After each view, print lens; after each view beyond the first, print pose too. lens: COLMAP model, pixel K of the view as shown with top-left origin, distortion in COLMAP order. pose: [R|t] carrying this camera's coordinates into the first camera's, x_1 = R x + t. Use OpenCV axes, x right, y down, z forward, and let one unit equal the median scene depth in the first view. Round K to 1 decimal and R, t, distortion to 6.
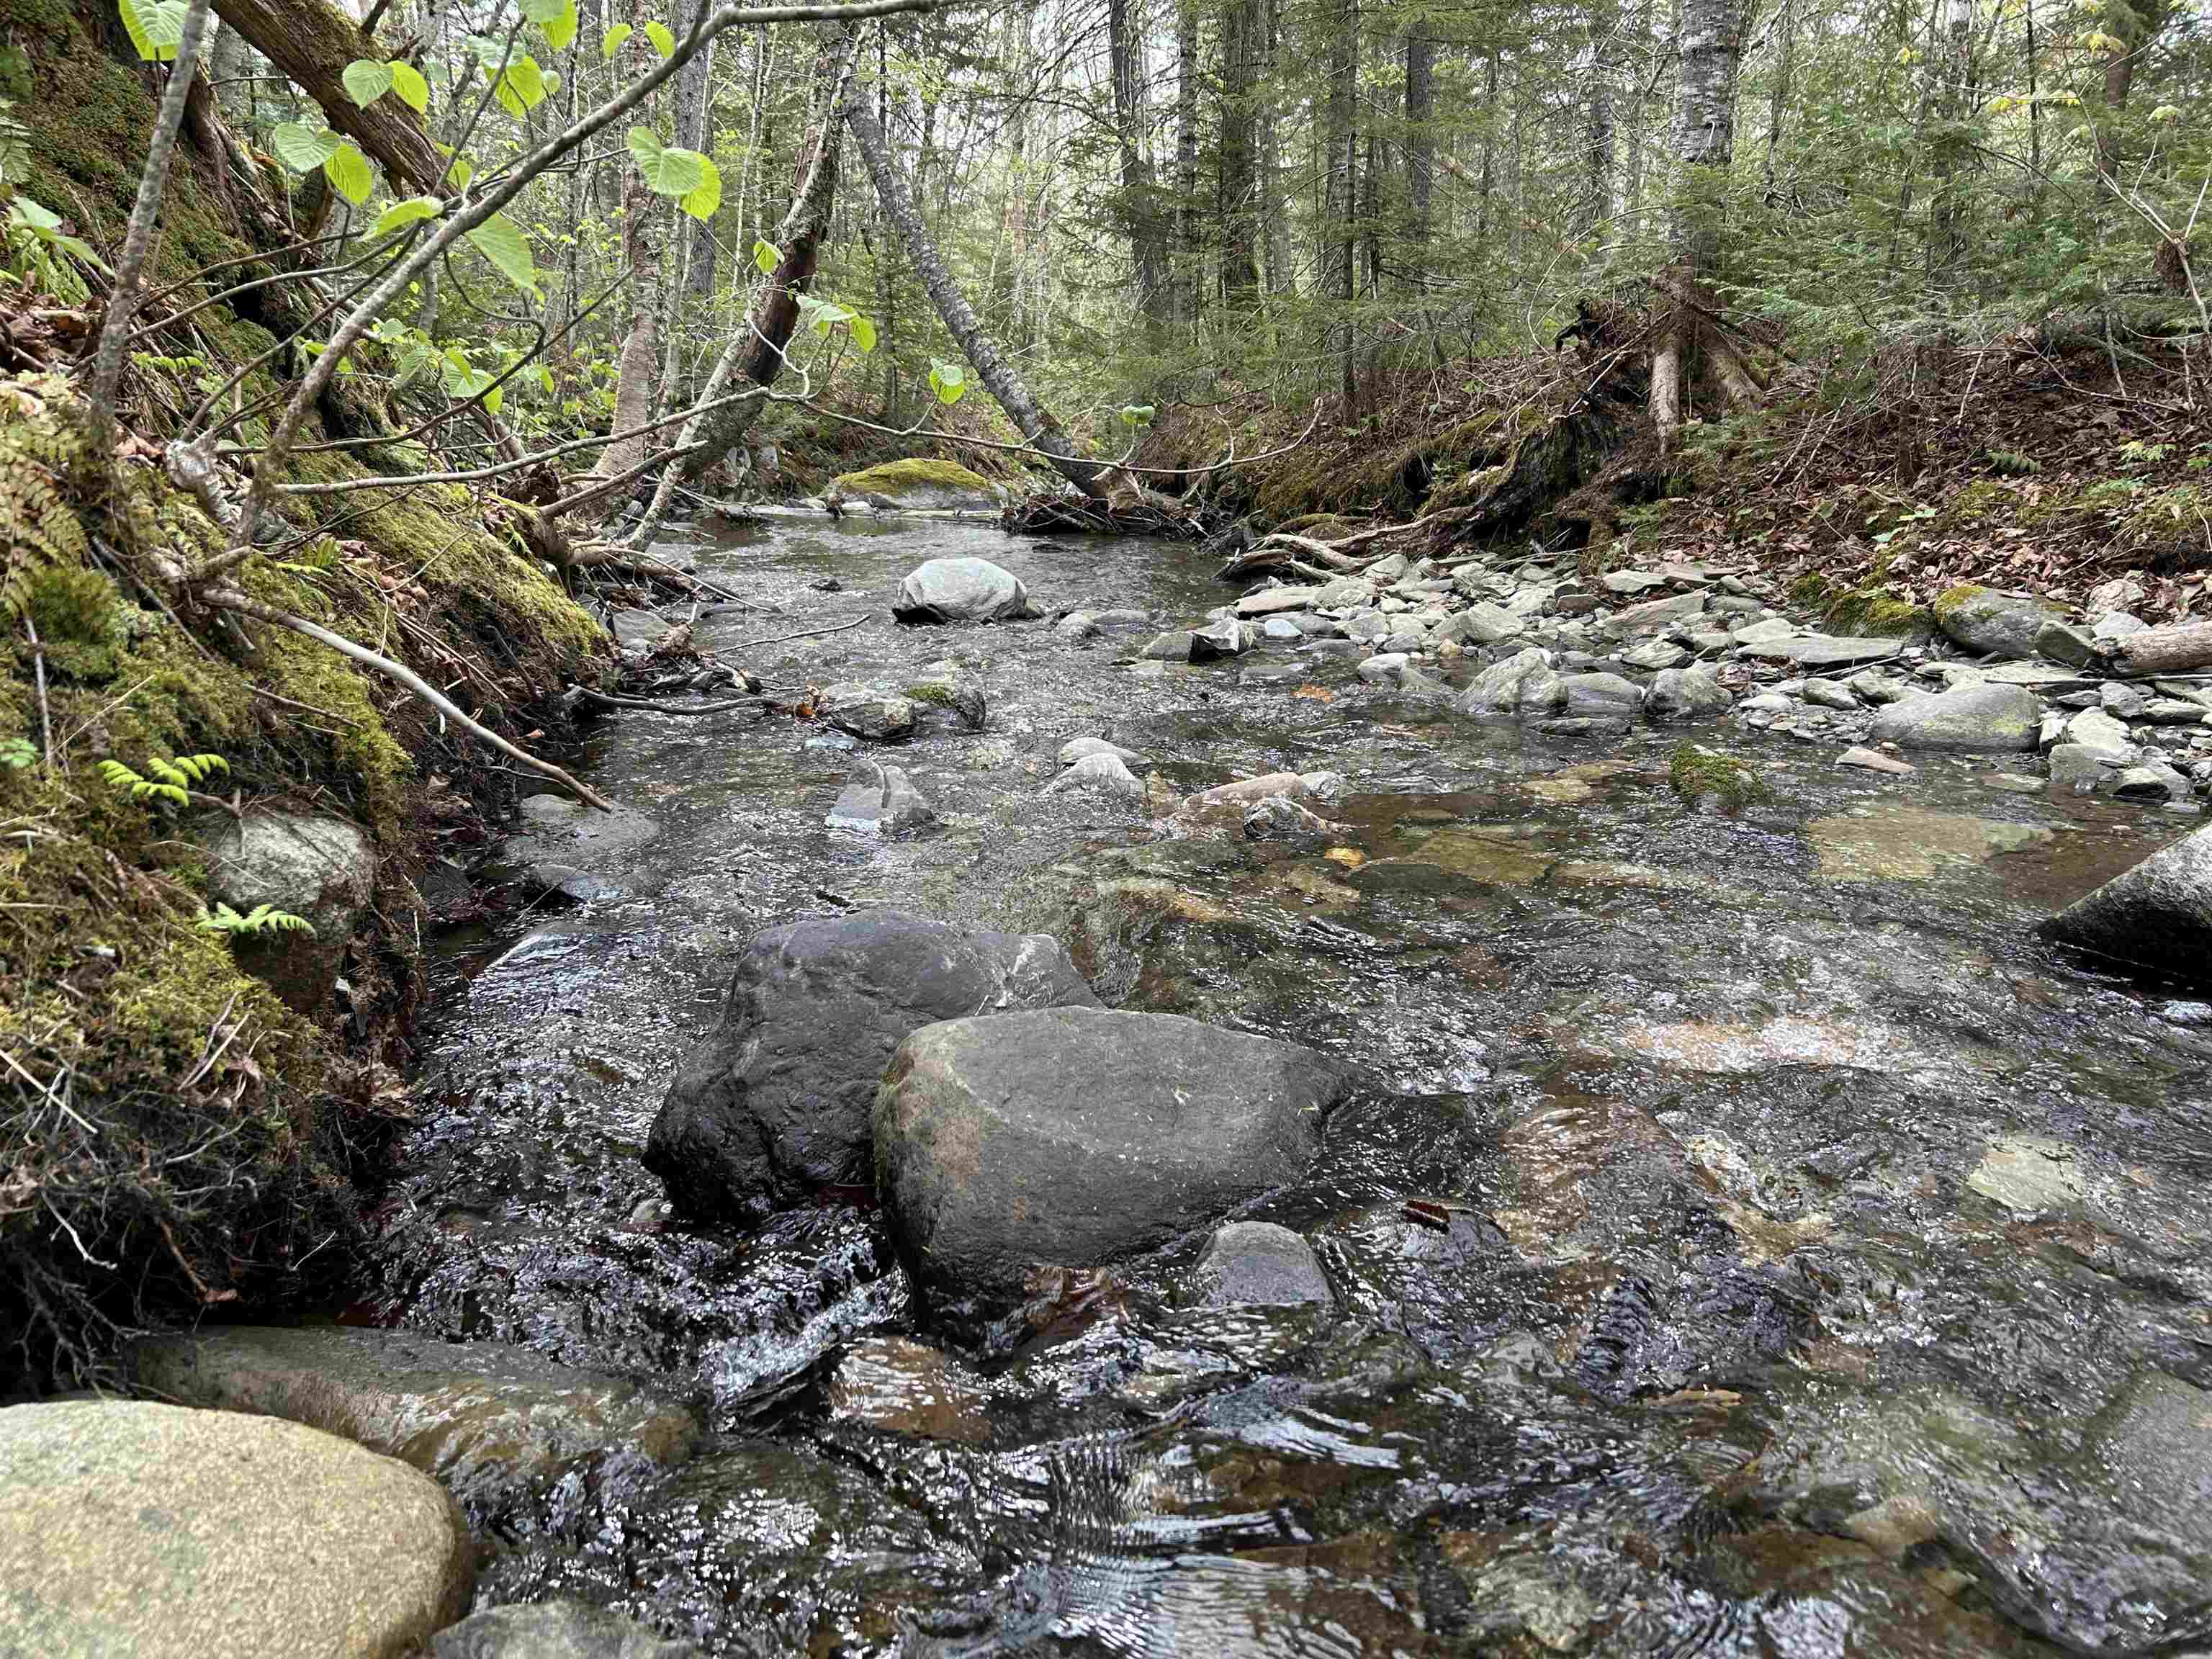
lens RADIAL K [[1663.8, 0, 1106.9], [0, 1663.8, 833.7], [0, 0, 1]] dist [0.038741, -0.005002]
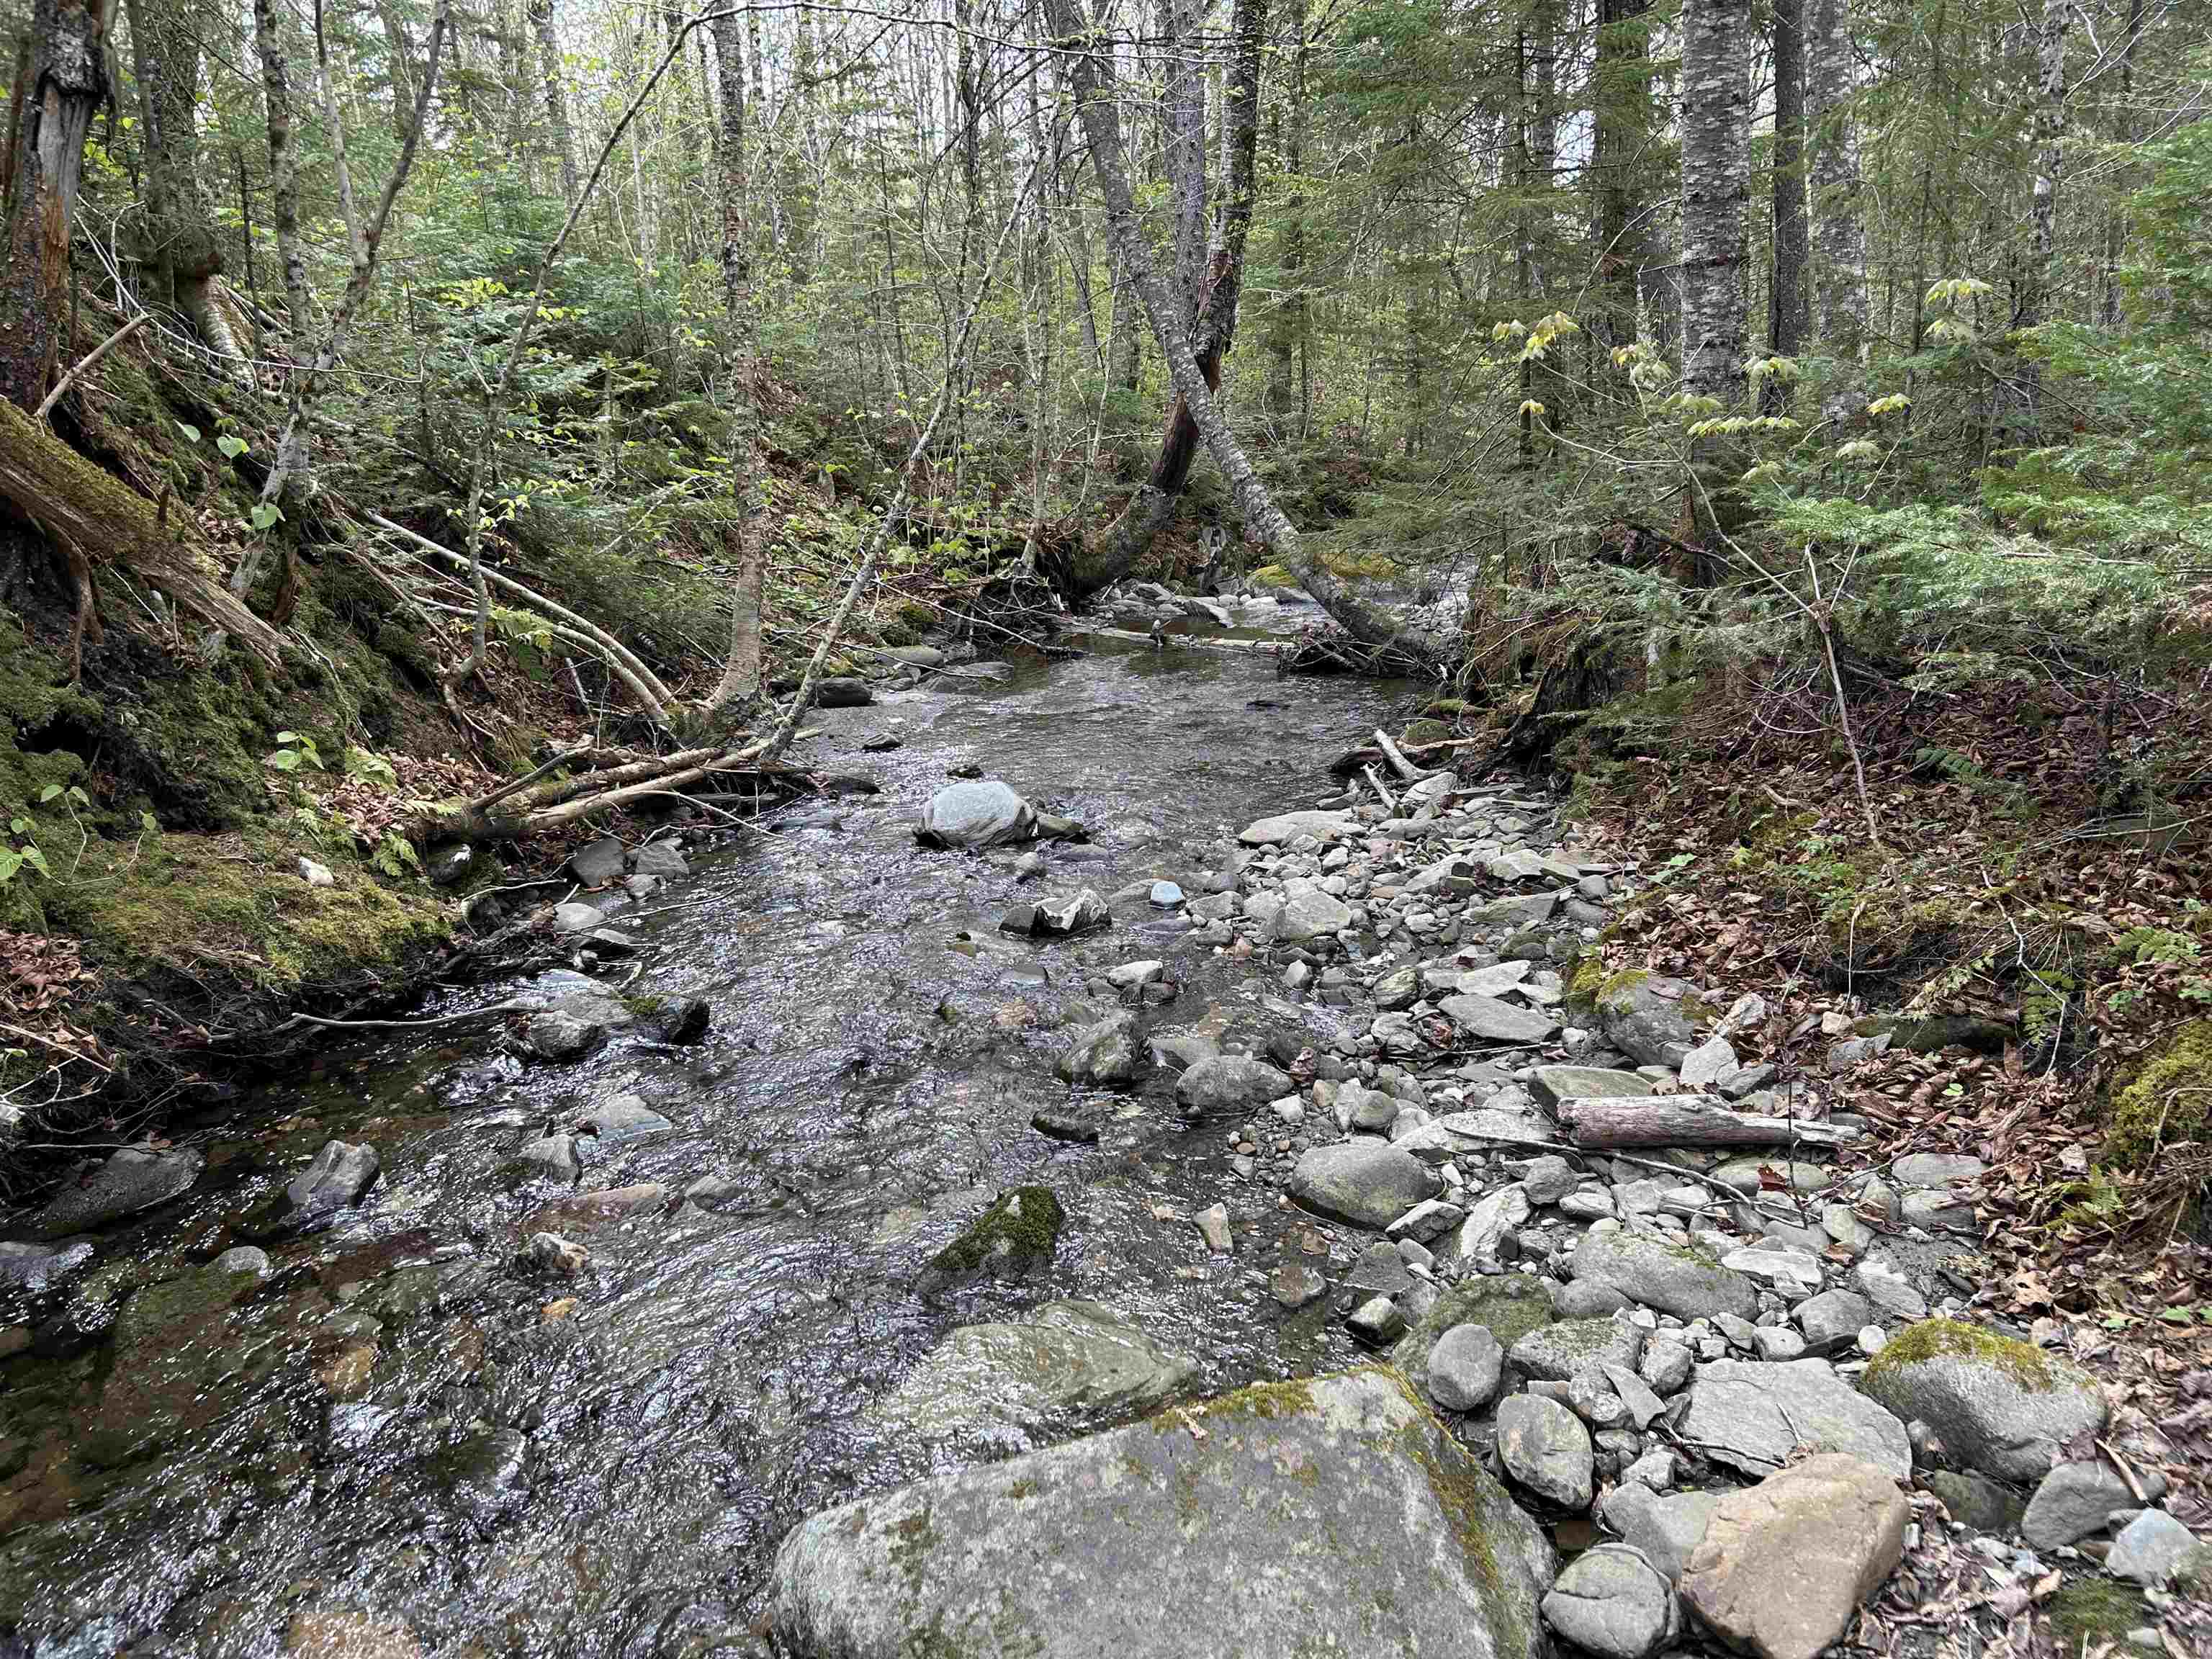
lens RADIAL K [[1663.8, 0, 1103.0], [0, 1663.8, 822.6], [0, 0, 1]] dist [0.038741, -0.005002]
pose [[0.914671, 0.044386, -0.401754, 0.436605], [-0.044489, 0.998969, 0.009078, -0.159572], [0.401742, 0.009570, 0.915703, 0.050140]]
